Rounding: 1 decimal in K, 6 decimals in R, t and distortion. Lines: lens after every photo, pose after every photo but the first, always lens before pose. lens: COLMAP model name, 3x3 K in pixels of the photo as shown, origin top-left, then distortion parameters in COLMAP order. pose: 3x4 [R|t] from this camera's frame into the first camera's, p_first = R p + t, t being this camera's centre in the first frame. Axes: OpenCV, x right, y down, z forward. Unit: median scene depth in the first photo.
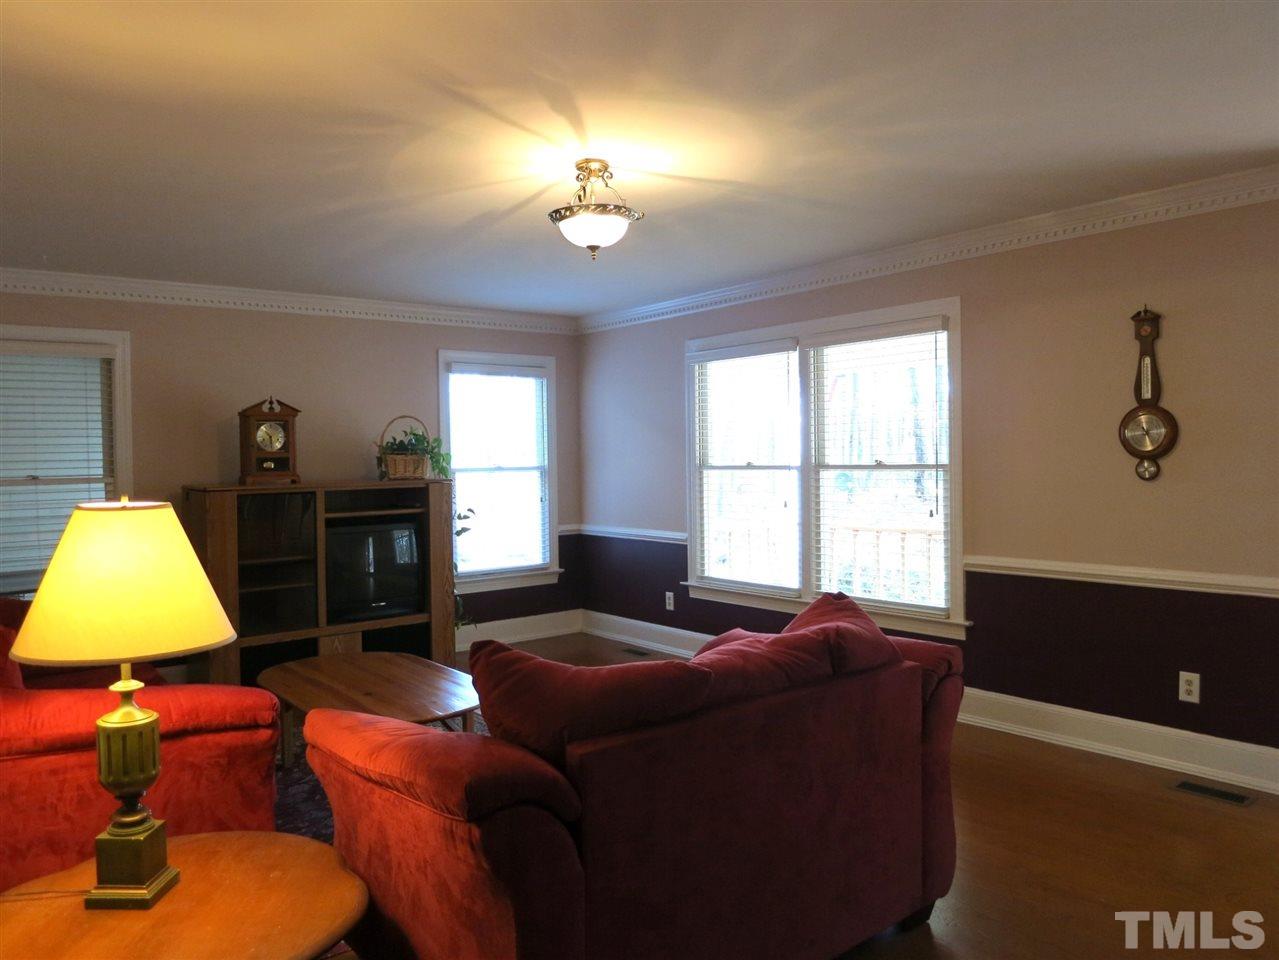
lens RADIAL K [[929.9, 0, 632.7], [0, 929.9, 482.3], [0, 0, 1]] dist [-0.029548, -0.000909]
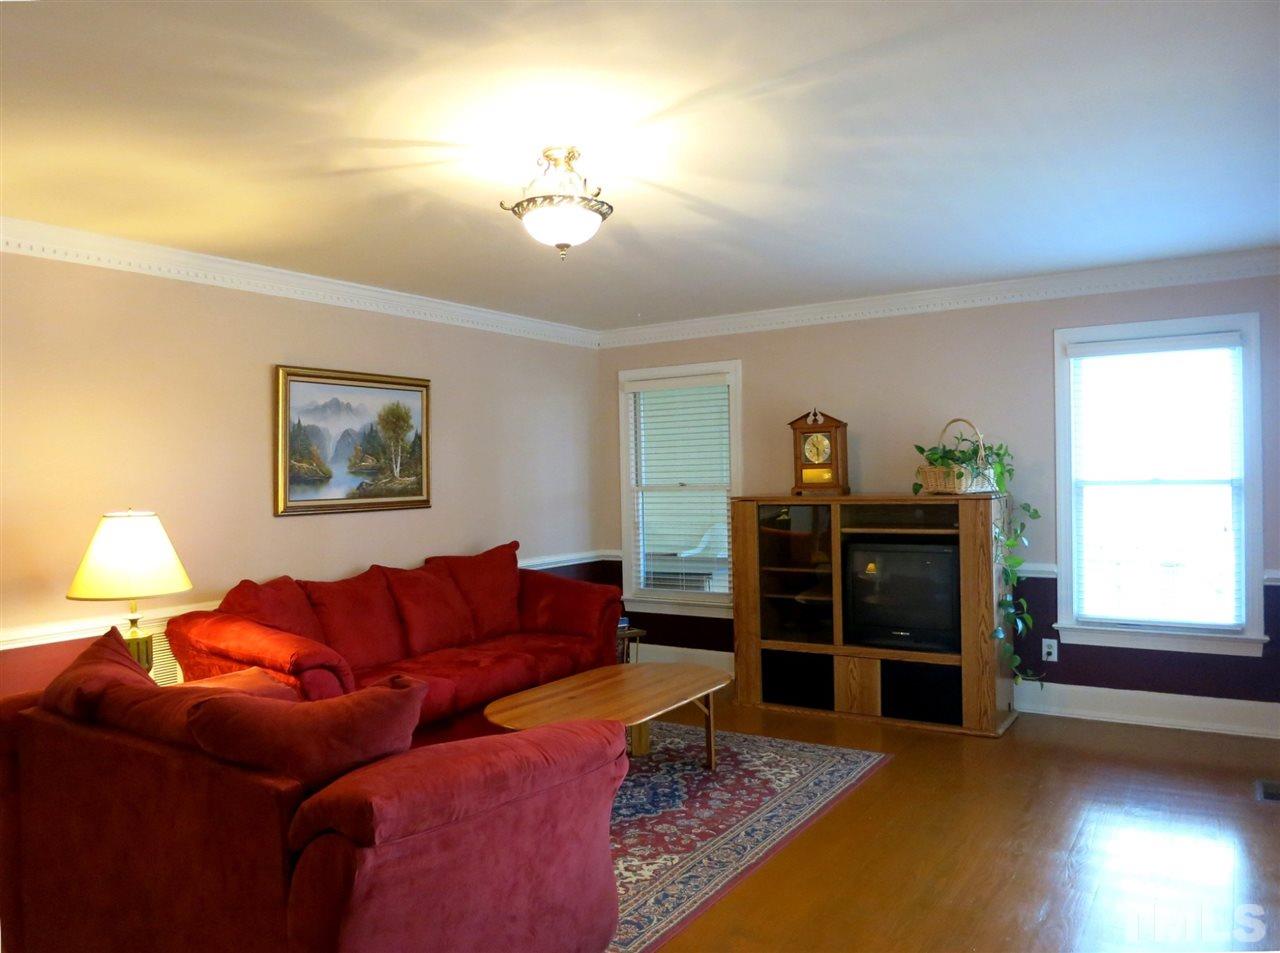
lens RADIAL K [[930.7, 0, 633.2], [0, 930.7, 473.9], [0, 0, 1]] dist [-0.029548, -0.000909]
pose [[0.312590, 0.010682, -0.949828, 0.680542], [-0.010666, 0.999913, 0.007735, -0.035931], [0.949828, 0.007713, 0.312677, 0.655527]]
